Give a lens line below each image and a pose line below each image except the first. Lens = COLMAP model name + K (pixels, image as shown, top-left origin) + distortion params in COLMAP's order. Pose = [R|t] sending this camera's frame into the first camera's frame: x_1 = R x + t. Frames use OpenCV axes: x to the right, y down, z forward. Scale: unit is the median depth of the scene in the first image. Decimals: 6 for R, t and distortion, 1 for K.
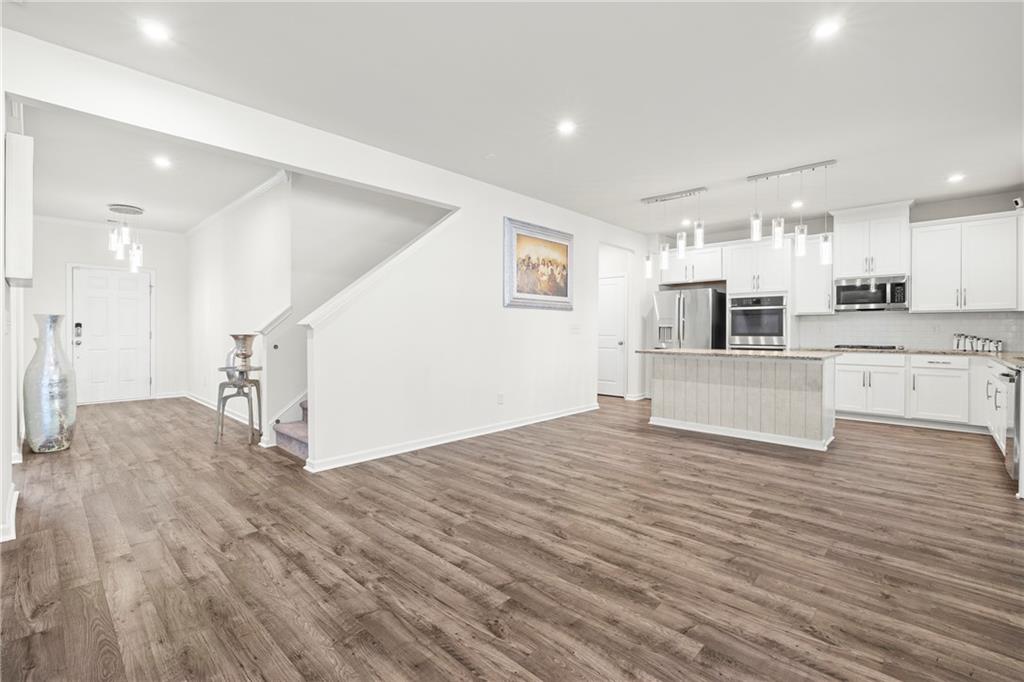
lens RADIAL K [[459.4, 0, 515.6], [0, 459.4, 330.4], [0, 0, 1]] dist [-0.007960, 0.001904]
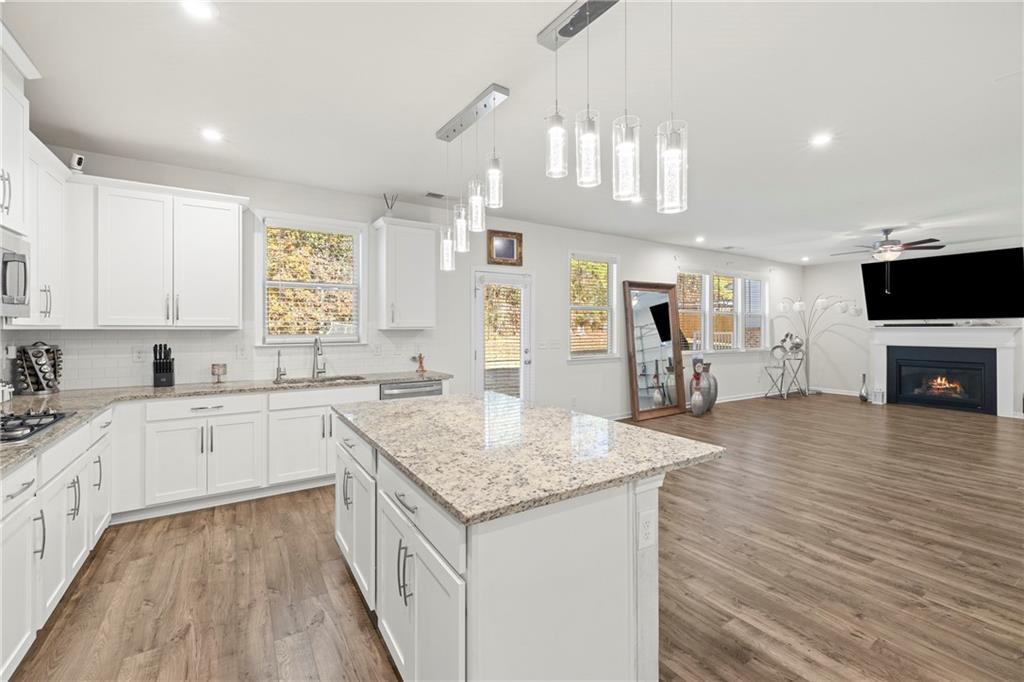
lens RADIAL K [[427.5, 0, 510.6], [0, 427.5, 332.2], [0, 0, 1]] dist [-0.002645, 0.000267]
pose [[-0.966816, -0.002251, 0.255465, 0.341491], [-0.000828, 0.999984, 0.005678, -0.041722], [-0.255473, 0.005279, -0.966802, 1.372681]]
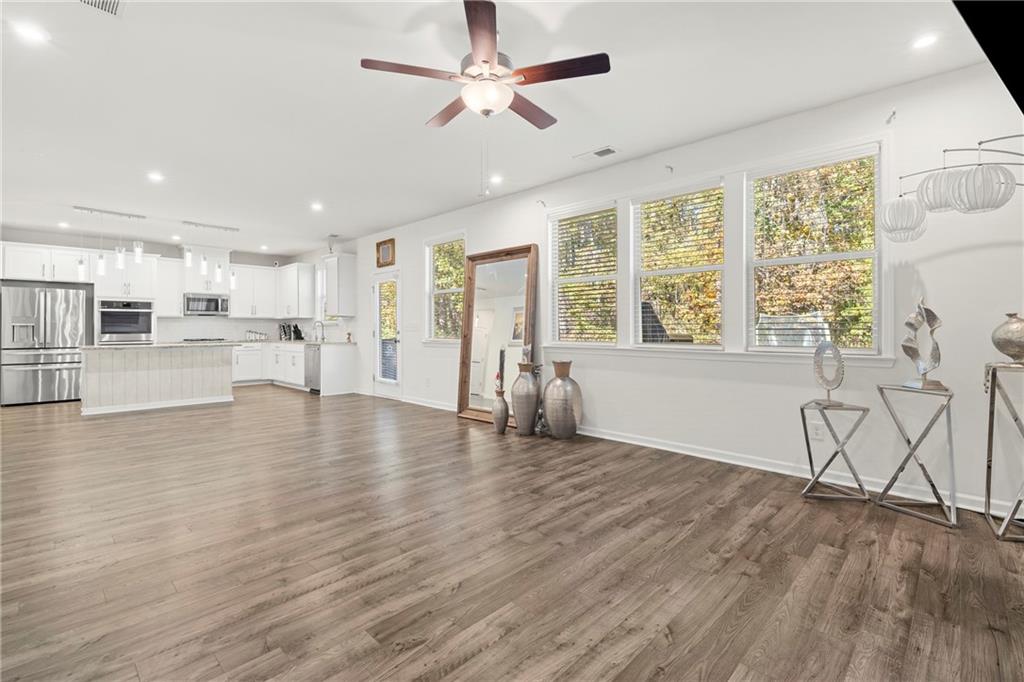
lens RADIAL K [[459.4, 0, 504.2], [0, 459.4, 336.2], [0, 0, 1]] dist [-0.007960, 0.001904]
pose [[0.025257, -0.018778, 0.999505, -0.822740], [0.000081, 0.999824, 0.018782, -0.003903], [-0.999681, -0.000394, 0.025254, -0.031236]]
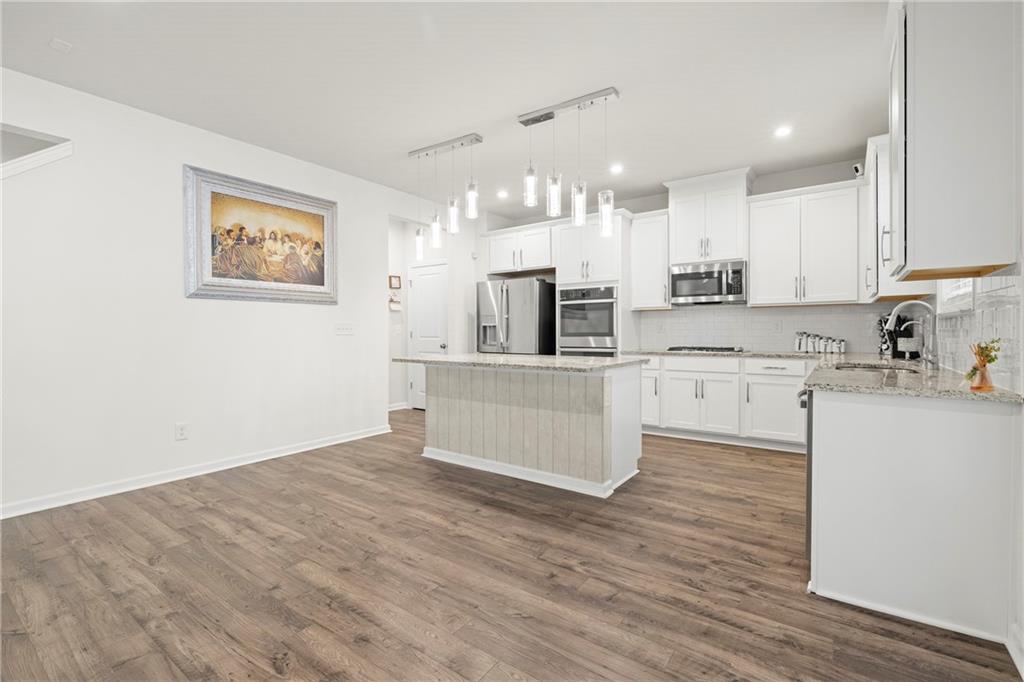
lens RADIAL K [[459.4, 0, 517.9], [0, 459.4, 338.1], [0, 0, 1]] dist [-0.007960, 0.001904]
pose [[0.991185, -0.008764, 0.132196, 0.373203], [0.006485, 0.999823, 0.017655, 0.000301], [-0.132327, -0.016642, 0.991066, 0.258272]]
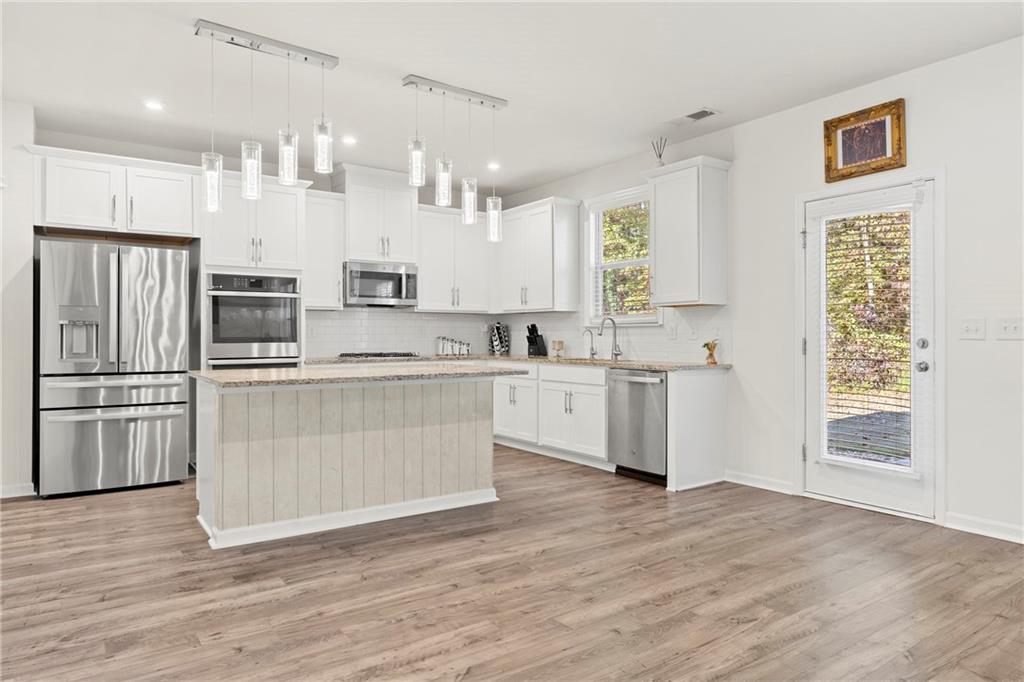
lens RADIAL K [[634.6, 0, 507.4], [0, 634.6, 336.8], [0, 0, 1]] dist [-0.007224, 0.004252]
pose [[0.207900, -0.006462, 0.978129, -0.251477], [-0.000252, 0.999978, 0.006660, -0.000328], [-0.978150, -0.001631, 0.207893, 0.649289]]
